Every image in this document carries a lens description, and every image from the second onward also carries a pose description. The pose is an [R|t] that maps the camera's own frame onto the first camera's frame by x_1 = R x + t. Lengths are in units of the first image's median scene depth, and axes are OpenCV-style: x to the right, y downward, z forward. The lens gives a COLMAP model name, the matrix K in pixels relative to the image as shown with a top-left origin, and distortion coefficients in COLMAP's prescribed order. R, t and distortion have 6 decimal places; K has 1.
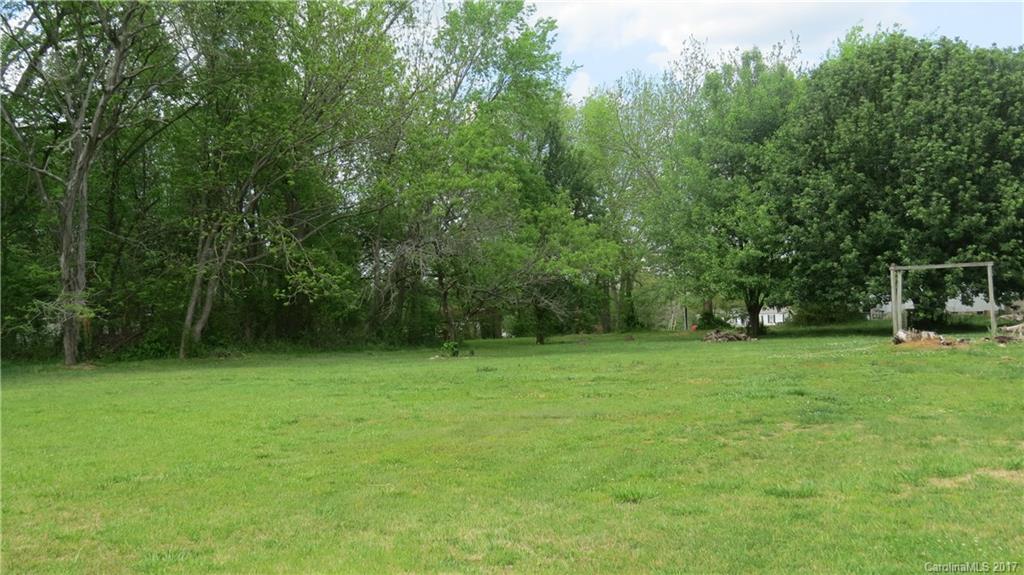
lens RADIAL K [[1180.7, 0, 518.8], [0, 1180.7, 285.3], [0, 0, 1]] dist [-0.049176, 0.000000]
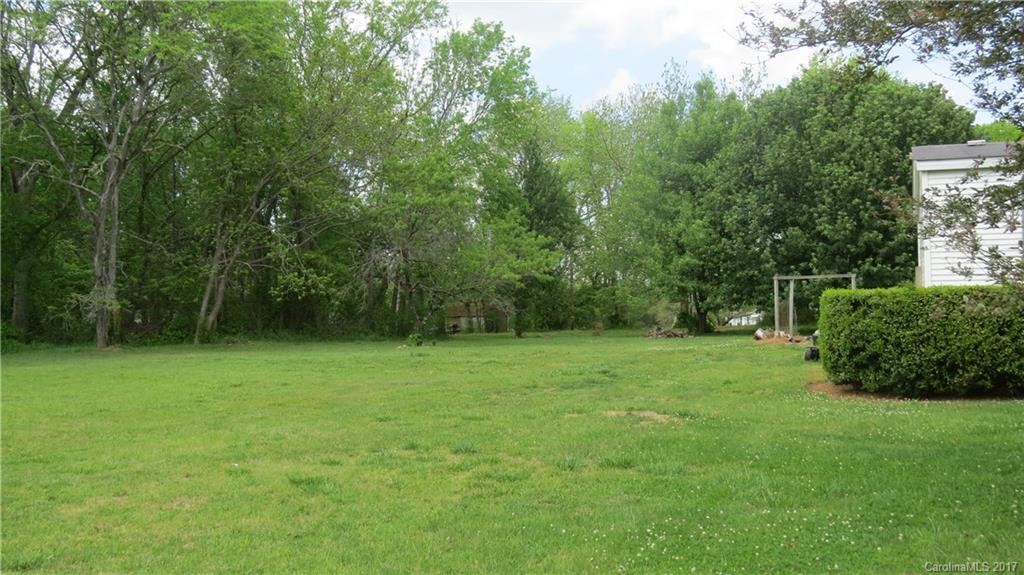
lens RADIAL K [[1180.7, 0, 506.8], [0, 1180.7, 293.2], [0, 0, 1]] dist [-0.049176, 0.000000]
pose [[0.998805, 0.015621, -0.046310, 0.078575], [-0.015154, 0.999831, 0.010416, -0.005885], [0.046465, -0.009702, 0.998873, -0.164671]]
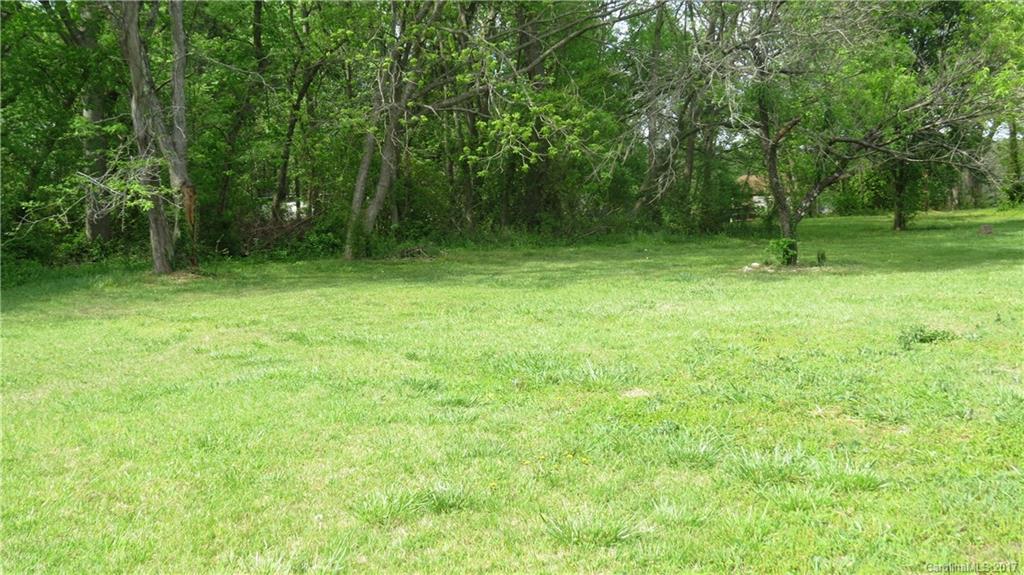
lens RADIAL K [[1180.7, 0, 510.8], [0, 1180.7, 288.2], [0, 0, 1]] dist [-0.049176, 0.000000]
pose [[0.969313, 0.008881, -0.245668, -0.040522], [0.018345, 0.993948, 0.108312, 0.009295], [0.245143, -0.109495, 0.963284, 0.402348]]
